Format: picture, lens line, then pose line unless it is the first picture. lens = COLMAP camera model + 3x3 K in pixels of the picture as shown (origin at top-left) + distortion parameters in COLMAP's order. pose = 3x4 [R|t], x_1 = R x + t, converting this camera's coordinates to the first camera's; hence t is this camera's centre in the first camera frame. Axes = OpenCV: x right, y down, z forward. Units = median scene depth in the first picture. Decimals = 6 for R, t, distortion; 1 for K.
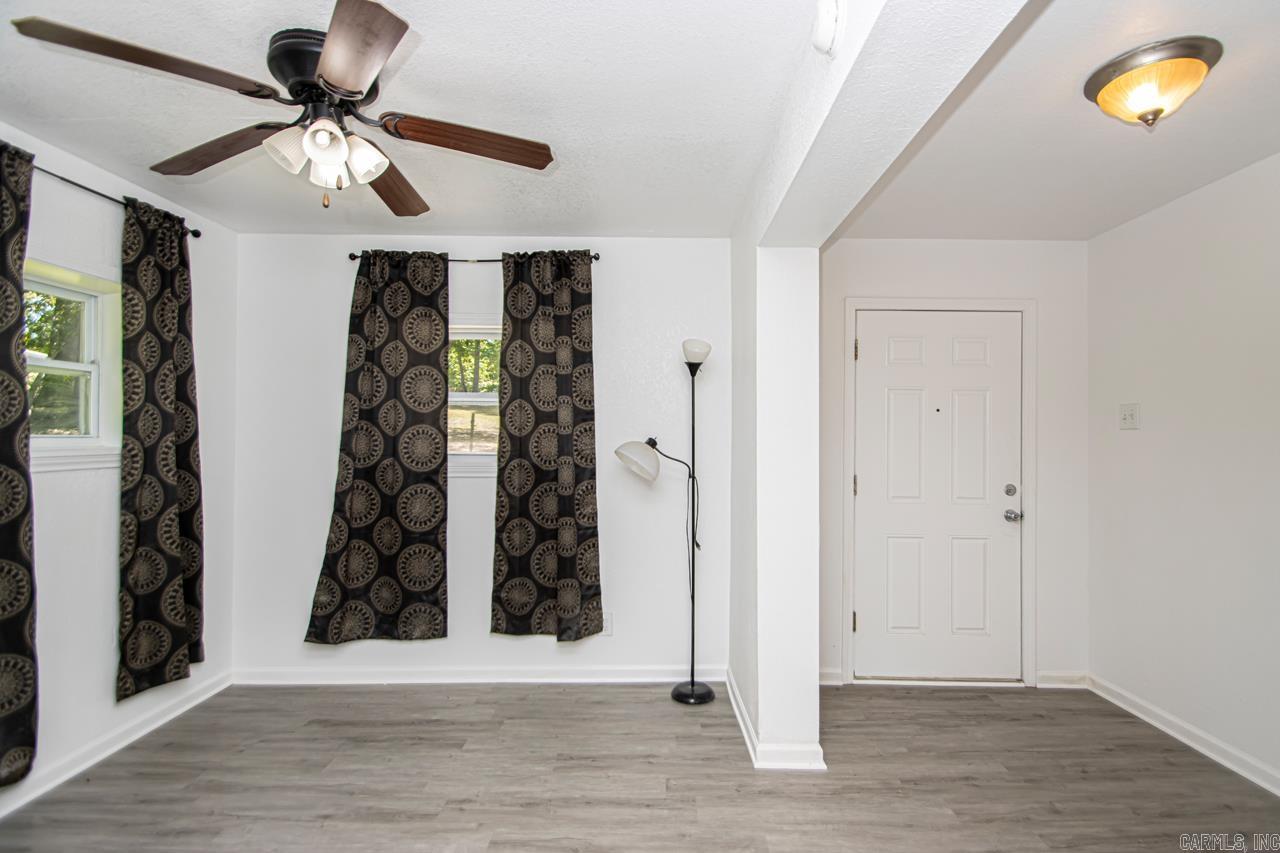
lens RADIAL K [[595.5, 0, 670.7], [0, 595.5, 440.7], [0, 0, 1]] dist [0.022009, -0.016970]
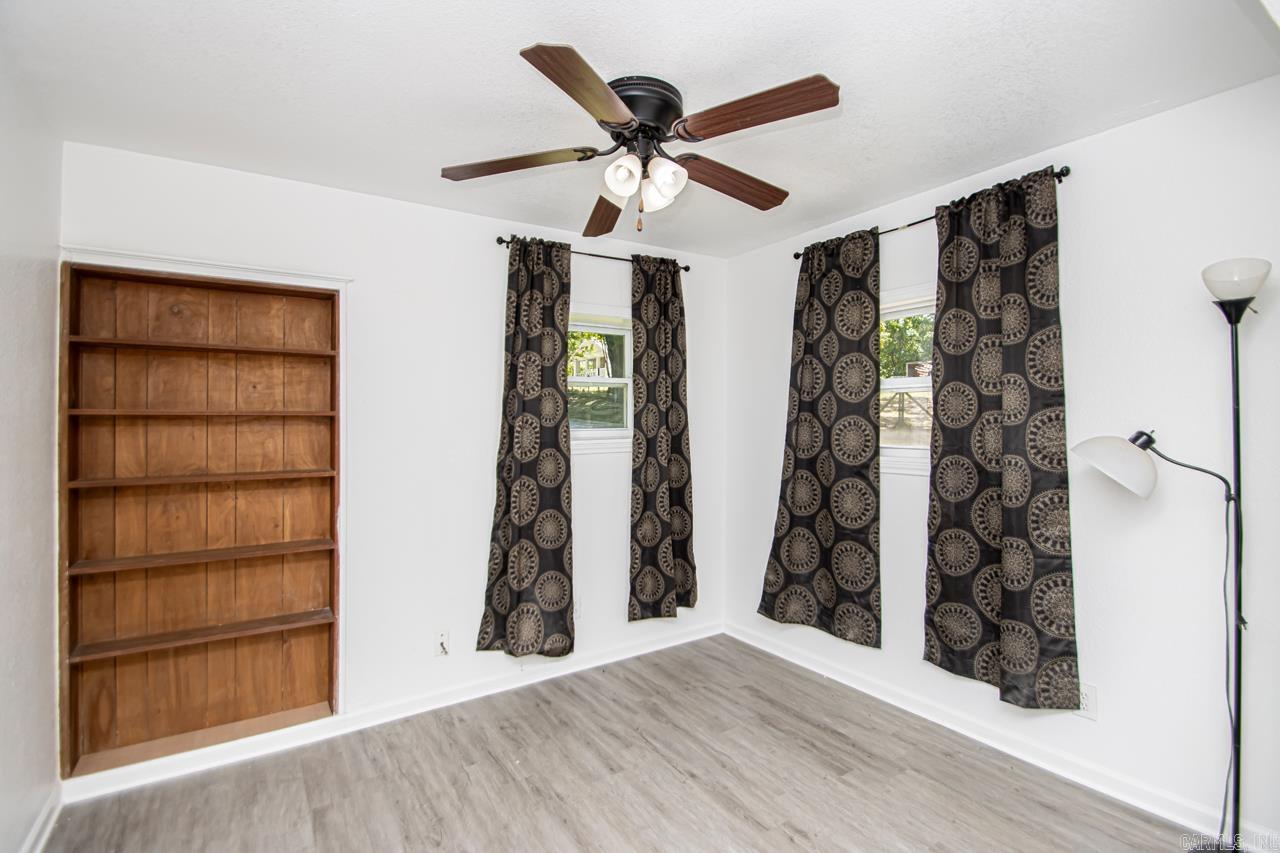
lens RADIAL K [[599.7, 0, 640.0], [0, 599.7, 426.5], [0, 0, 1]] dist [0.024997, -0.019557]
pose [[0.555157, -0.001782, -0.831743, 0.189401], [0.003872, 0.999992, 0.000442, -0.011328], [0.831736, -0.003466, 0.555160, 0.192067]]
